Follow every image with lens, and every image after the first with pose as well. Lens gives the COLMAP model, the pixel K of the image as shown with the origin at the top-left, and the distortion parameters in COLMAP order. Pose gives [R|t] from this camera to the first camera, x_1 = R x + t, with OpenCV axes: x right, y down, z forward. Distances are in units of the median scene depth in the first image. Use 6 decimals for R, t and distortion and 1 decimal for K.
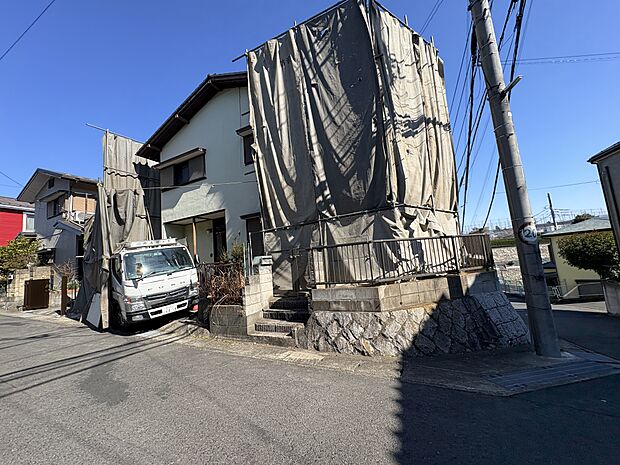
lens RADIAL K [[246.3, 0, 310.0], [0, 246.3, 232.5], [0, 0, 1]] dist [-0.000224, 0.000185]
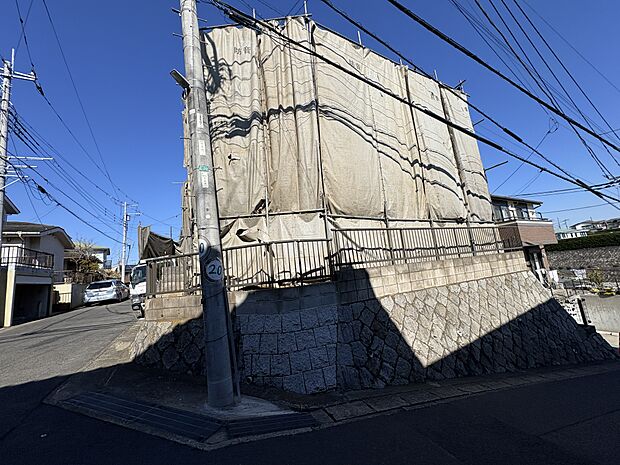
lens RADIAL K [[245.7, 0, 307.2], [0, 245.7, 232.7], [0, 0, 1]] dist [-0.000658, 0.000333]
pose [[0.797867, -0.093349, -0.595562, 1.202864], [0.100802, 0.994688, -0.020866, 0.003446], [0.594346, -0.043385, 0.803038, 0.391749]]
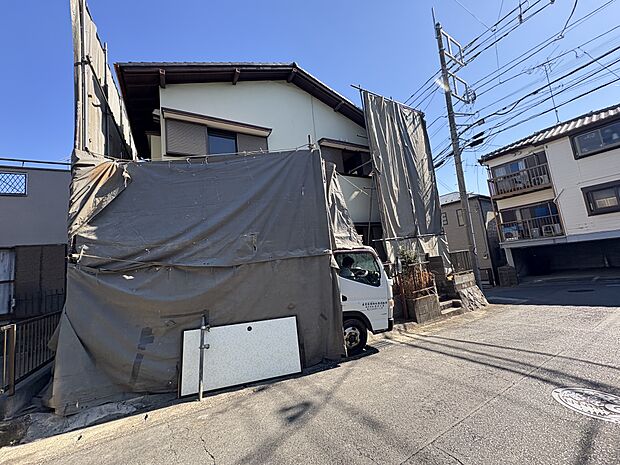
lens RADIAL K [[246.1, 0, 309.6], [0, 246.1, 232.2], [0, 0, 1]] dist [-0.000316, -0.000109]
pose [[0.551077, 0.132747, 0.823828, -1.595572], [-0.035783, 0.990117, -0.135605, 0.155269], [-0.833687, 0.045250, 0.550381, 0.735806]]
